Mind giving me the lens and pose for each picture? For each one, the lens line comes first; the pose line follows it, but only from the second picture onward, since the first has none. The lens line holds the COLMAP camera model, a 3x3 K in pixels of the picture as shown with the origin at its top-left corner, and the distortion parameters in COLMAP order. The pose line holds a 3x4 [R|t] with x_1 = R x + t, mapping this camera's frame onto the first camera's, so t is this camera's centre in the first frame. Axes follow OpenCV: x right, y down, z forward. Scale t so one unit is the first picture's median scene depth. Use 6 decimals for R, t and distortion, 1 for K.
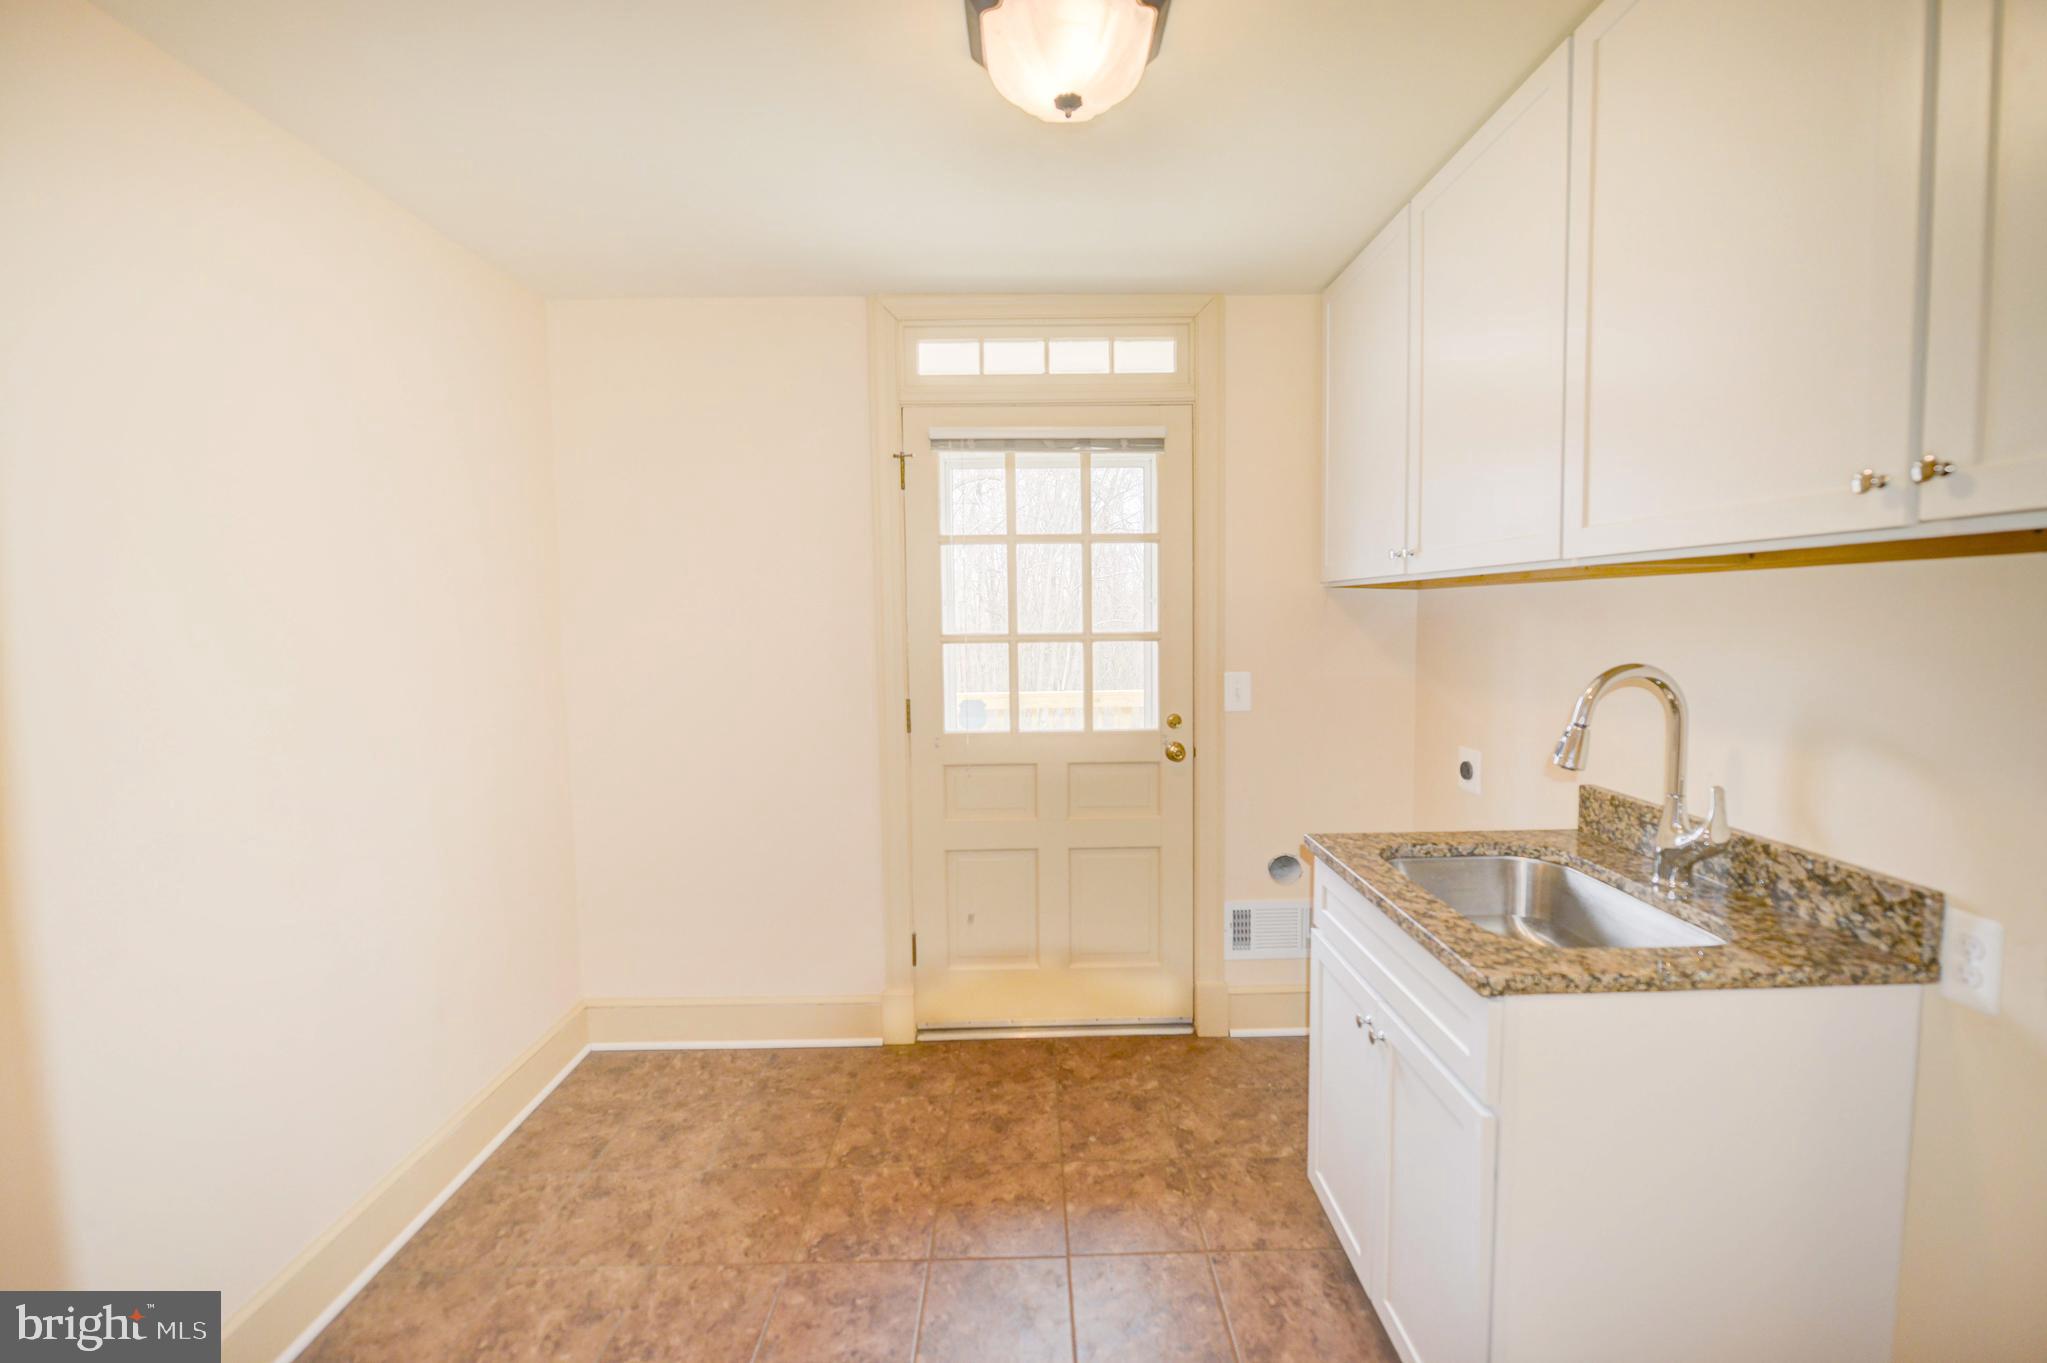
lens RADIAL K [[844.1, 0, 1023.5], [0, 844.1, 681.5], [0, 0, 1]] dist [-0.001516, 0.000054]
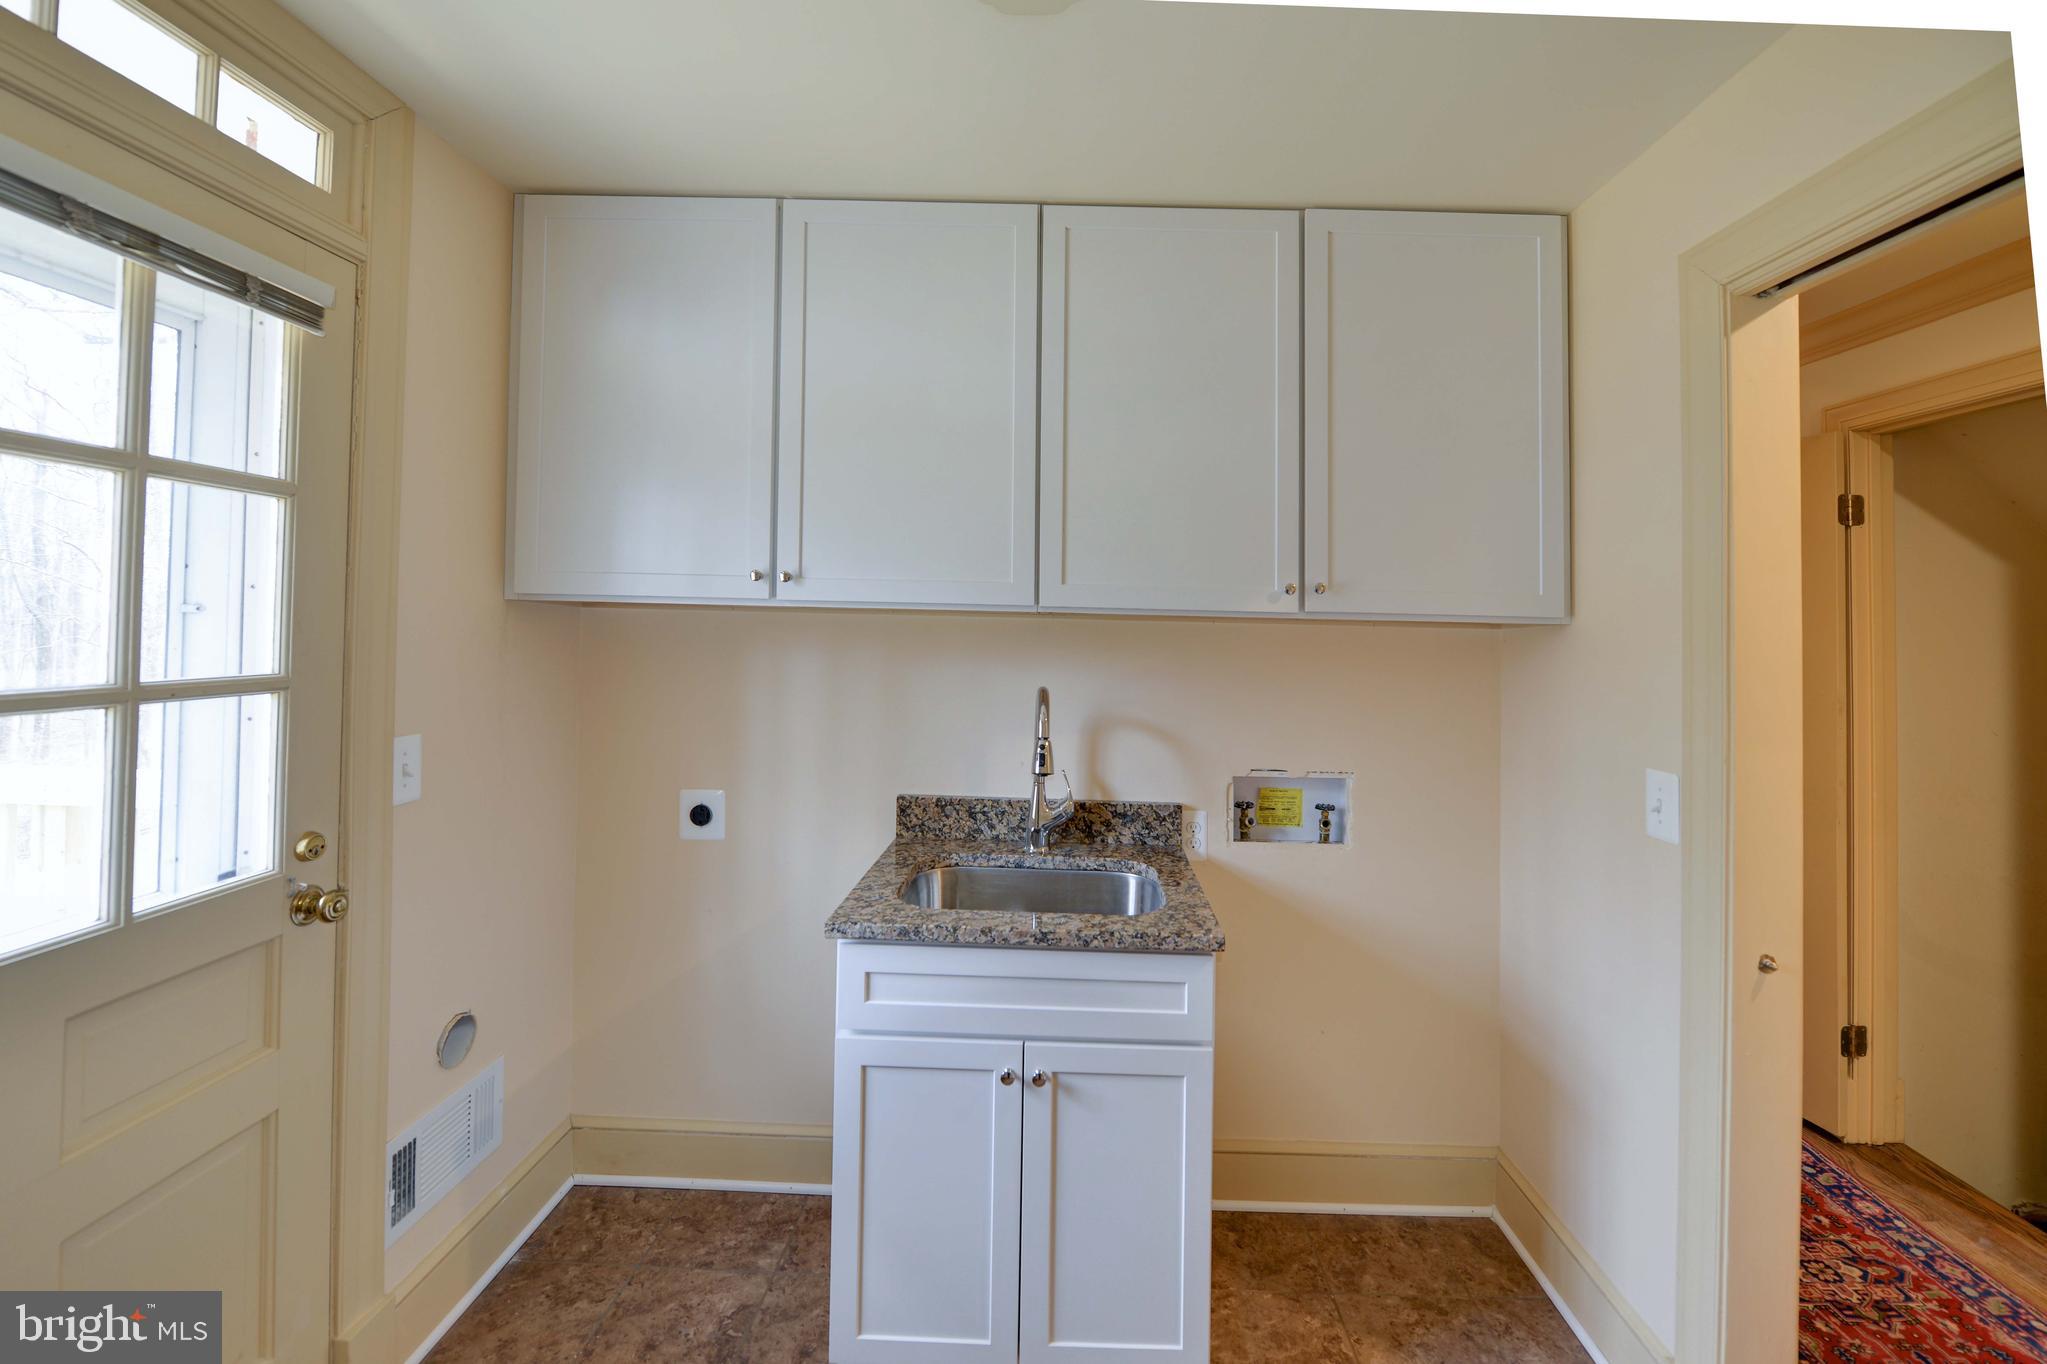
lens RADIAL K [[912.2, 0, 1029.4], [0, 912.2, 611.5], [0, 0, 1]] dist [0.000727, 0.000349]
pose [[0.007964, 0.019977, 0.999769, -0.594547], [0.057331, 0.998147, -0.020401, -0.094419], [-0.998323, 0.057480, 0.006804, 0.856676]]
